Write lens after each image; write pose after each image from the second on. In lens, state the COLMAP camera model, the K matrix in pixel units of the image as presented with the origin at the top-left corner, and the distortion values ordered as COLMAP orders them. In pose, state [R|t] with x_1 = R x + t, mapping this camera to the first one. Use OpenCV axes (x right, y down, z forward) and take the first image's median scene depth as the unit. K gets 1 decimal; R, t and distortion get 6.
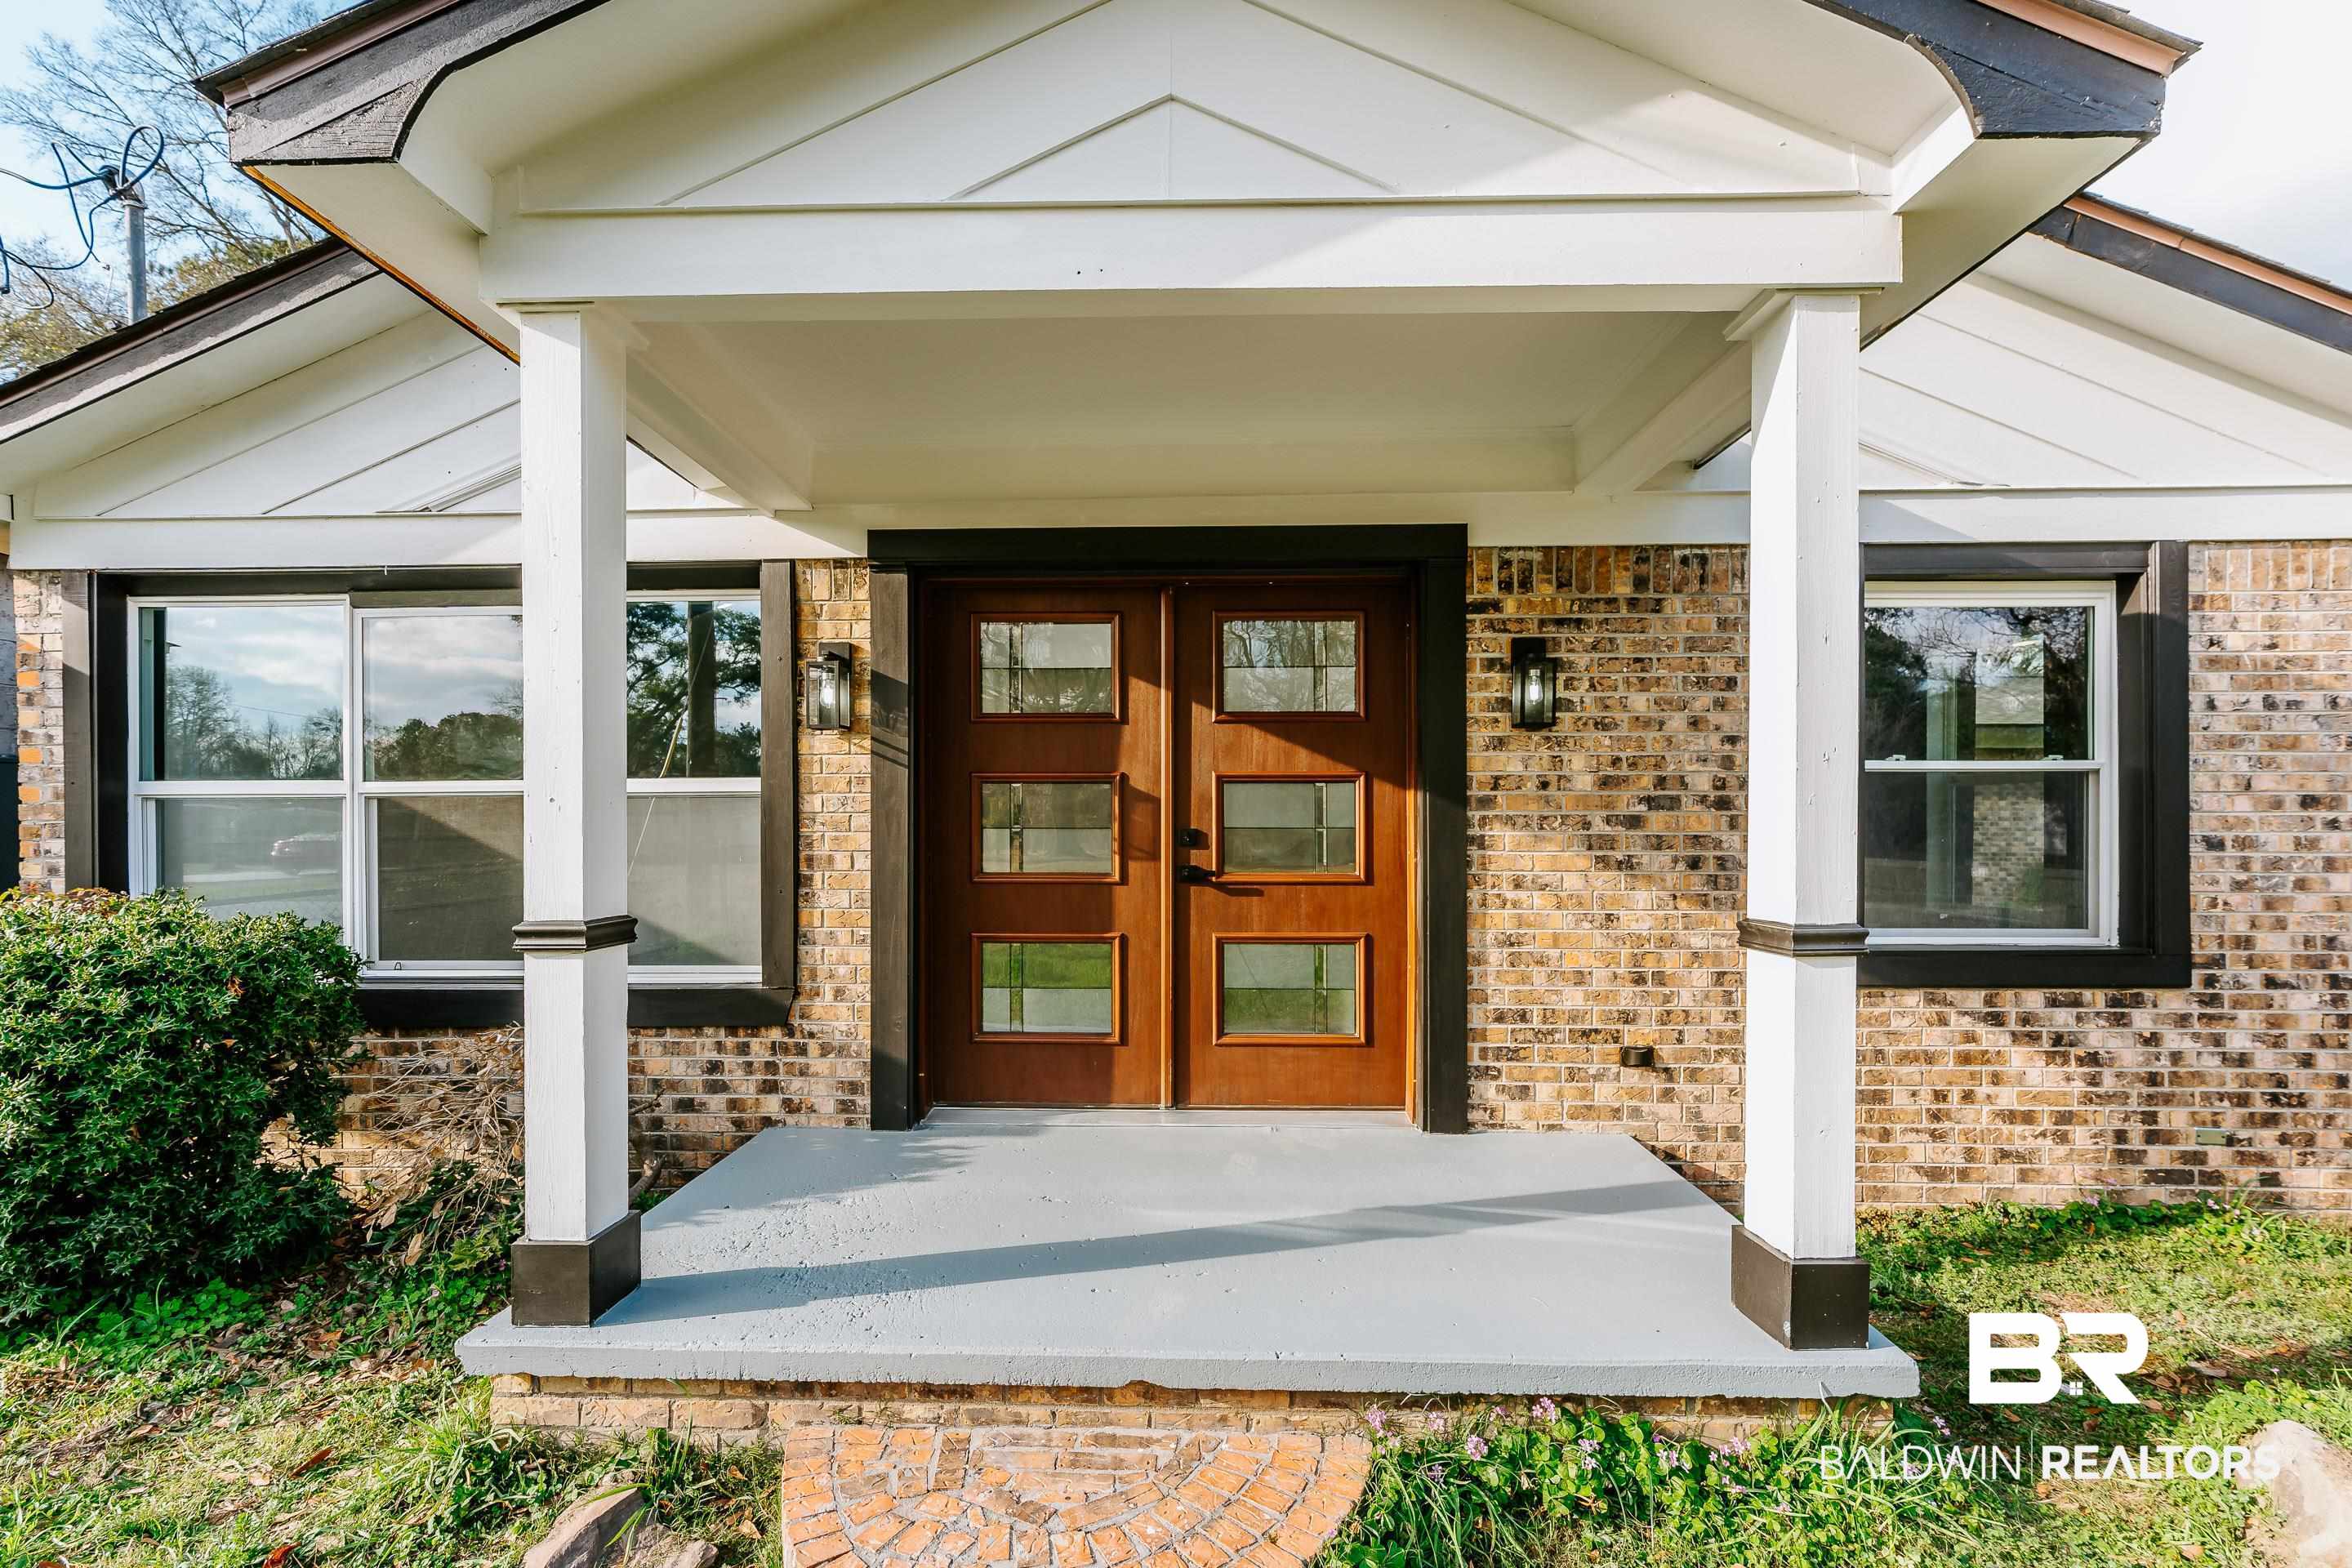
lens RADIAL K [[1060.4, 0, 1074.2], [0, 1060.4, 829.5], [0, 0, 1]] dist [-0.000339, 0.001832]
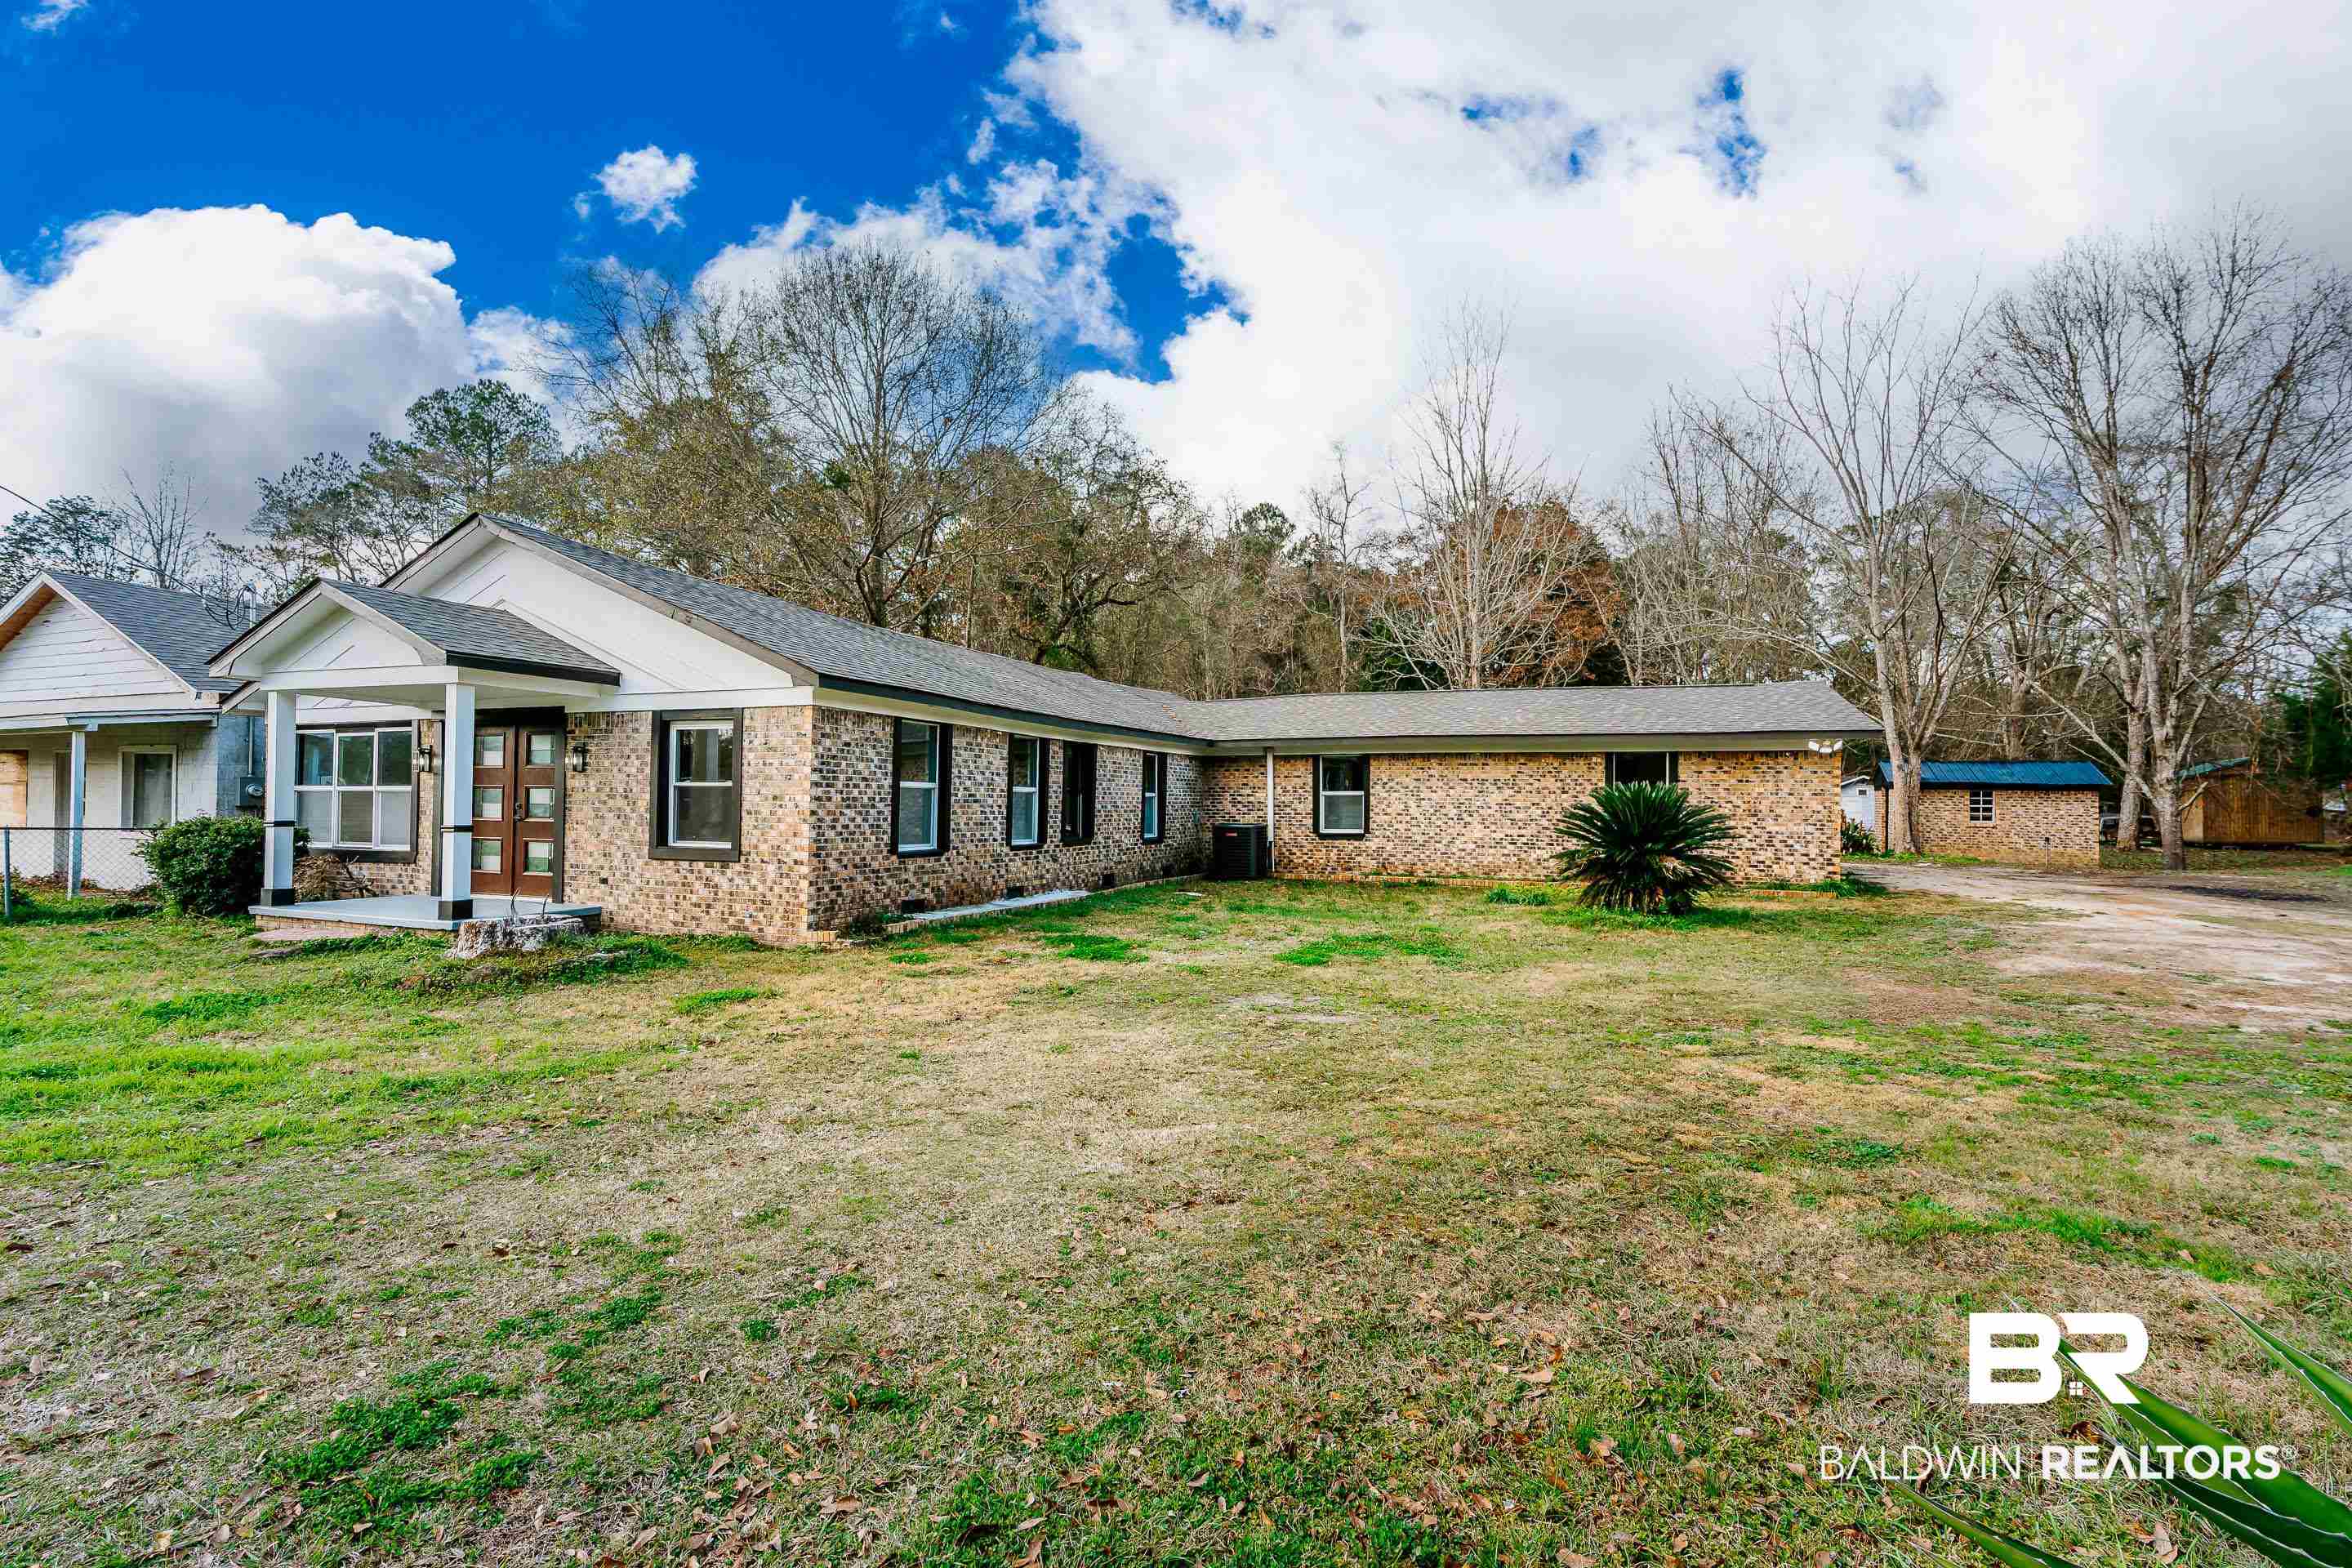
lens RADIAL K [[1060.4, 0, 1160.1], [0, 1060.4, 791.0], [0, 0, 1]] dist [-0.000339, 0.001832]
pose [[0.939030, 0.007027, -0.343763, 3.098003], [-0.013755, 0.999759, -0.017136, -0.010463], [0.343560, 0.020820, 0.938900, -1.310689]]
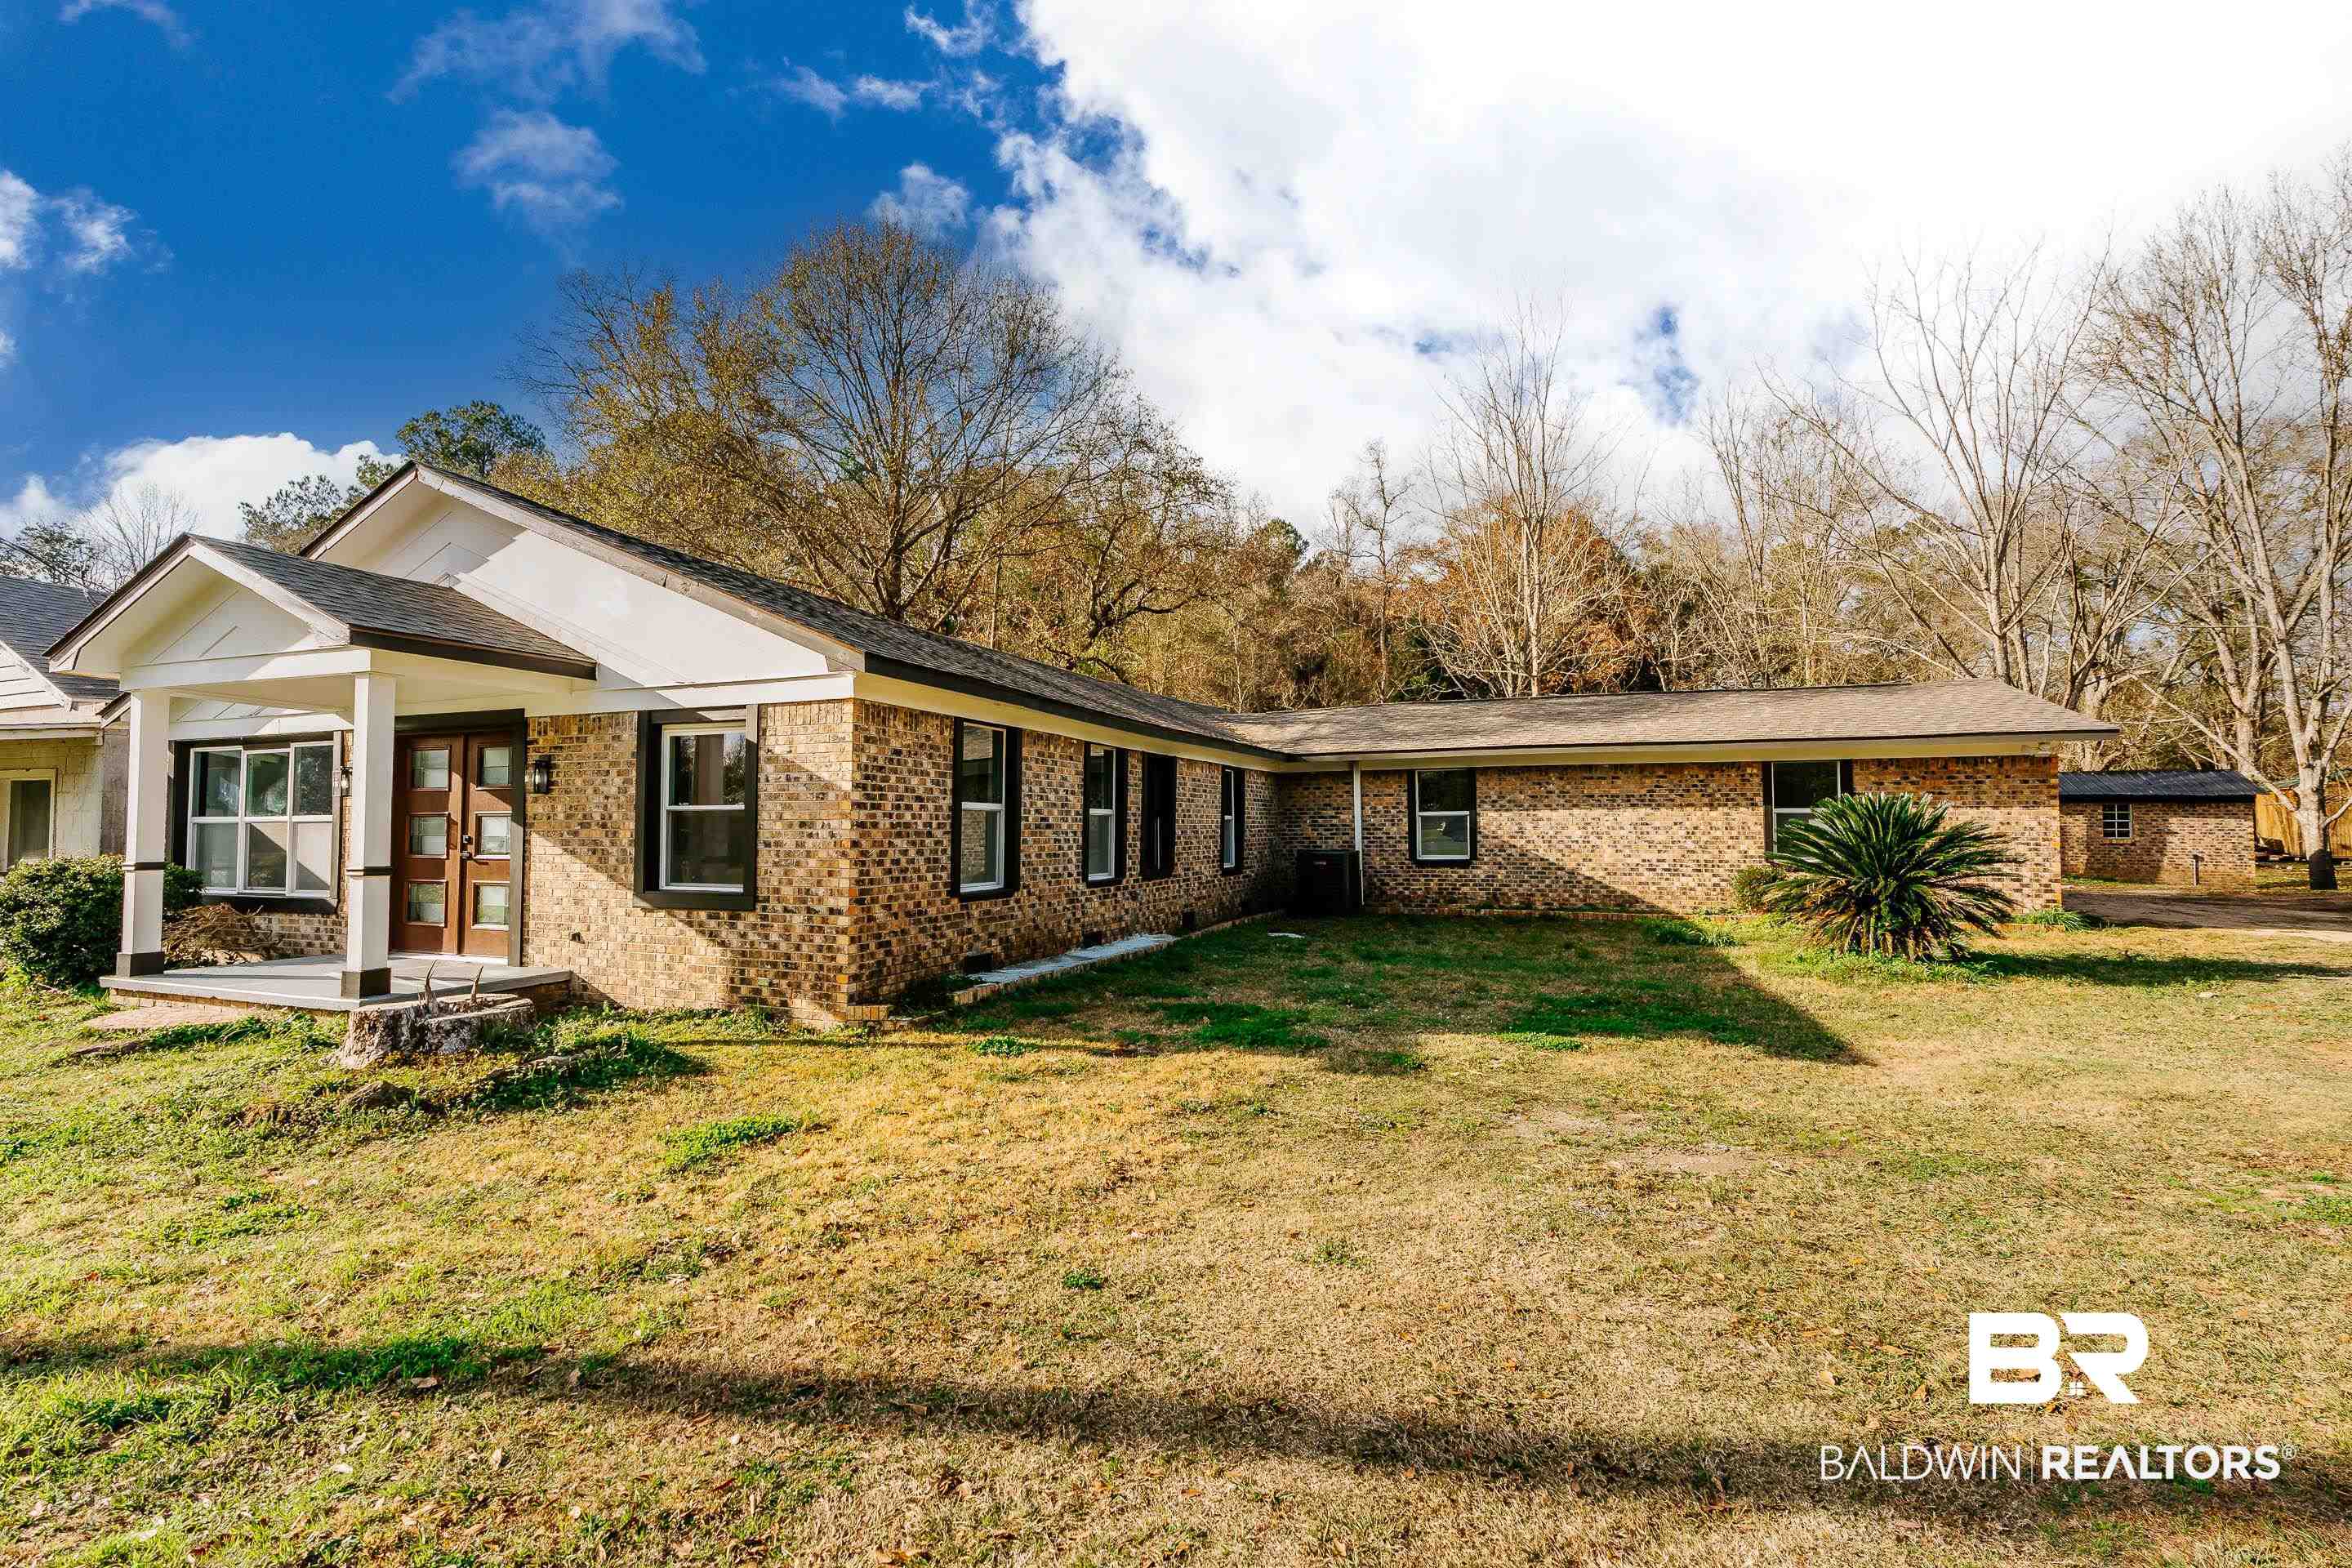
lens RADIAL K [[1060.4, 0, 1160.0], [0, 1060.4, 785.9], [0, 0, 1]] dist [-0.000339, 0.001832]
pose [[0.939483, -0.013512, -0.342330, 2.545904], [-0.002399, 0.998938, -0.046012, -0.007533], [0.342588, 0.044048, 0.938453, -0.739457]]
